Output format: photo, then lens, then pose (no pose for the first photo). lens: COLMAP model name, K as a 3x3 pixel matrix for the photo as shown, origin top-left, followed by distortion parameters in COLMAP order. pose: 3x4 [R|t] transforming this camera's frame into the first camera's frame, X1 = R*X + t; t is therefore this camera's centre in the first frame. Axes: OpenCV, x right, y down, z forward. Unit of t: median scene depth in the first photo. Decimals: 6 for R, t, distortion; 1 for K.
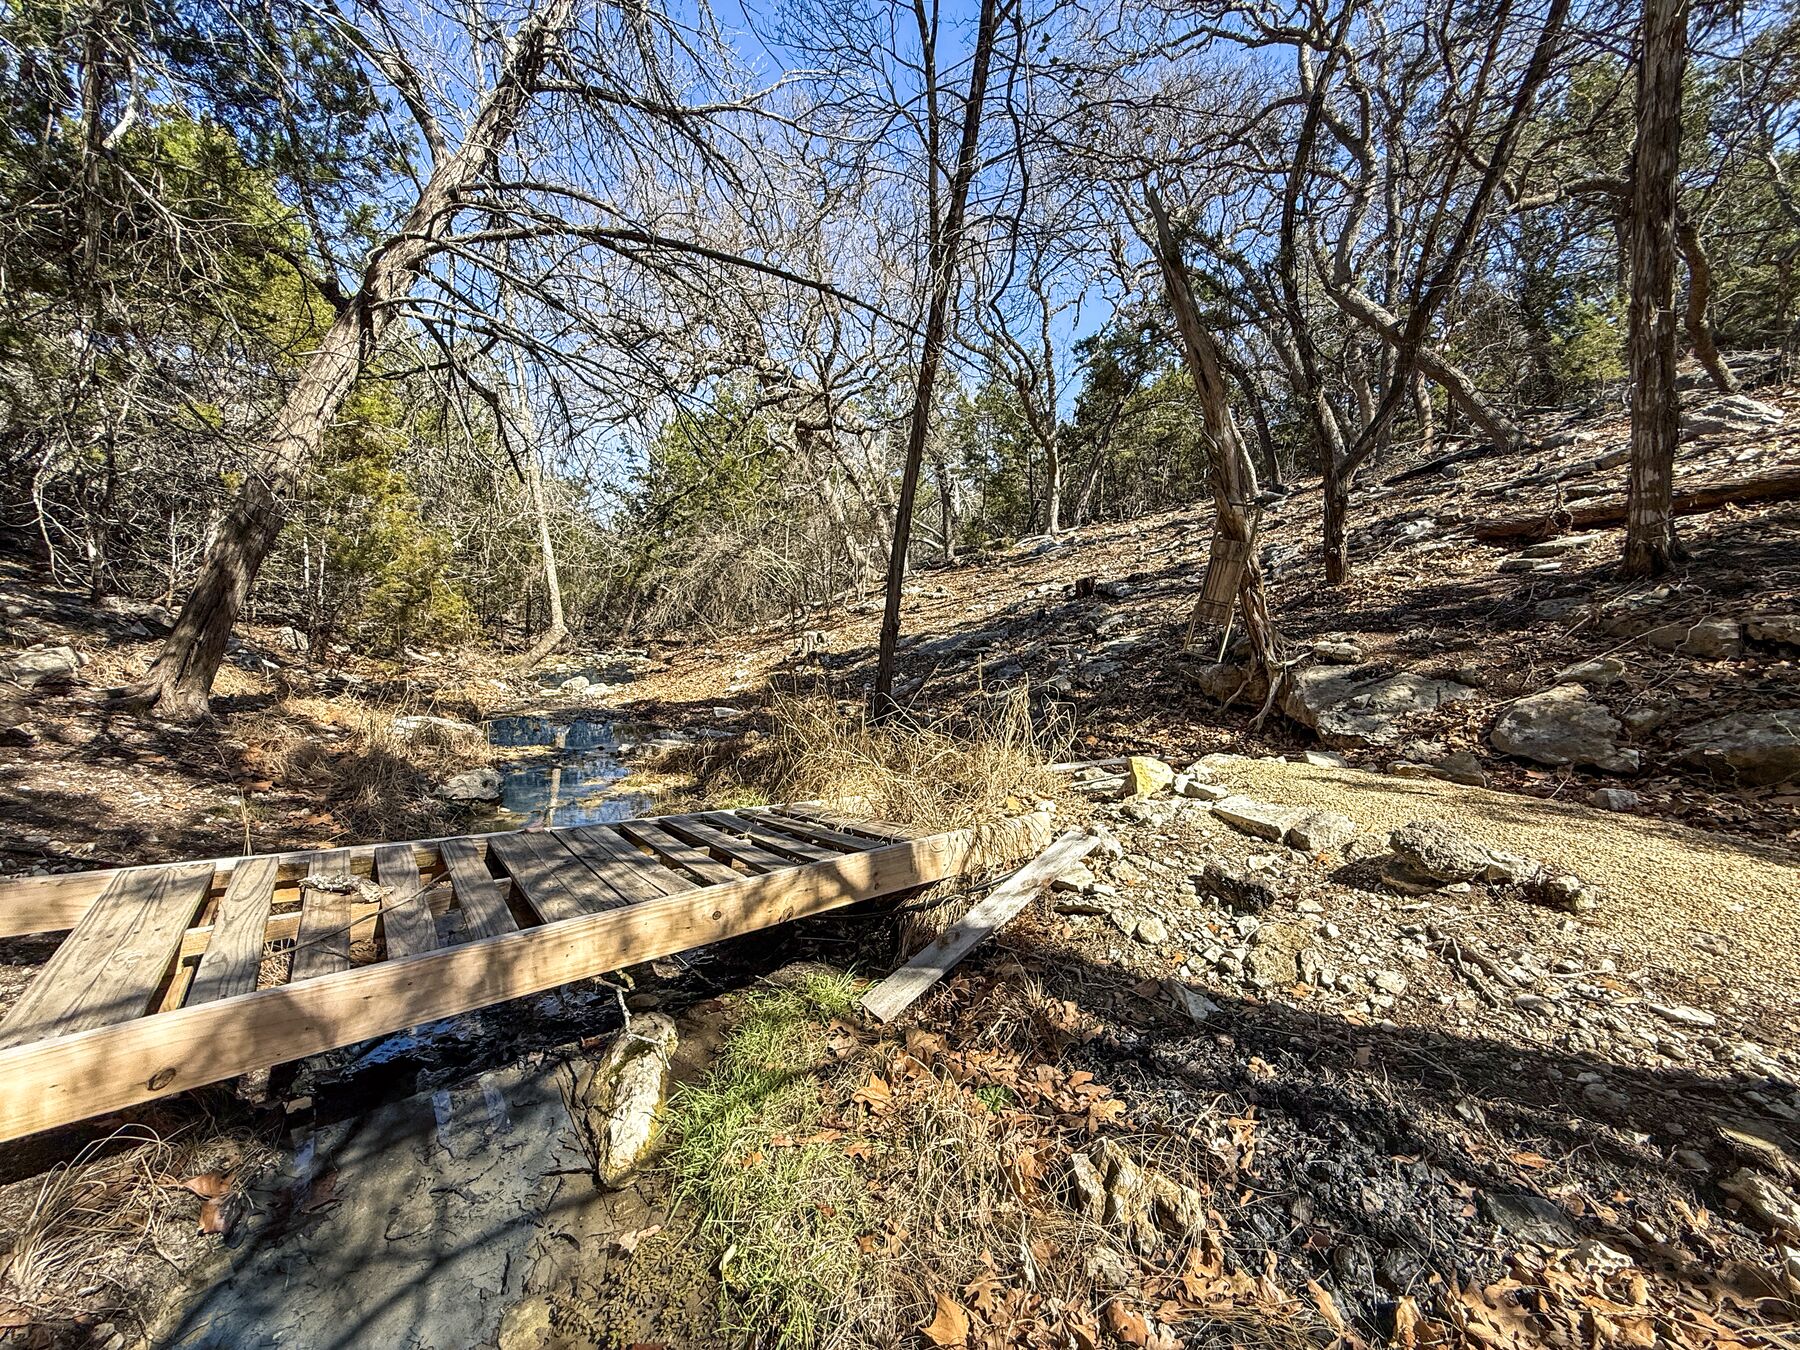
lens RADIAL K [[713.6, 0, 900.0], [0, 713.6, 675.0], [0, 0, 1]] dist [0.000779, -0.000011]
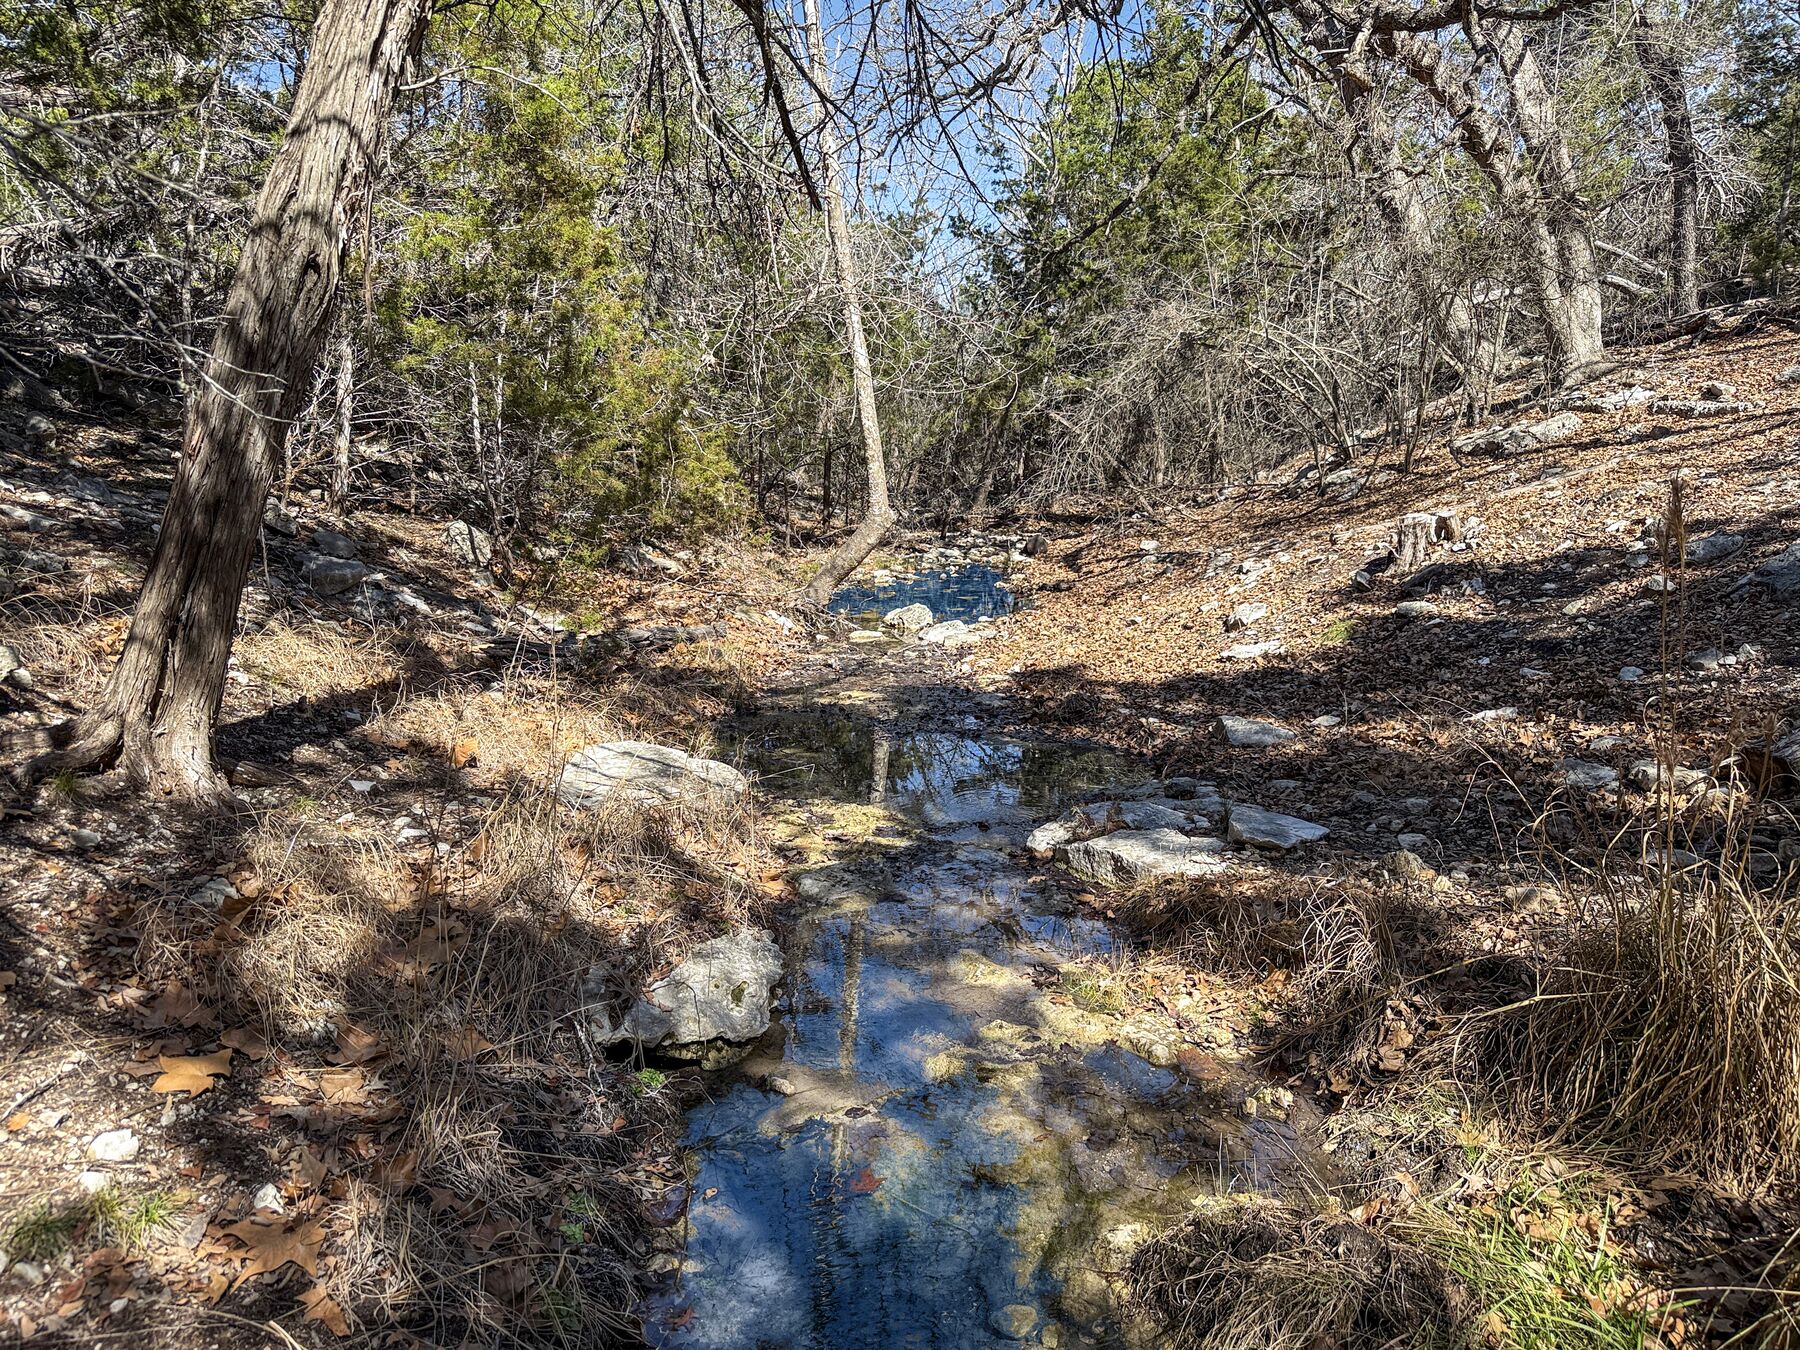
lens RADIAL K [[1199.9, 0, 900.0], [0, 1199.9, 675.0], [0, 0, 1]] dist [0.103375, -0.159281]
pose [[0.913430, 0.041954, -0.404827, -0.087216], [-0.000001, 0.994673, 0.103080, -0.031206], [0.406996, -0.094156, 0.908564, 0.163508]]
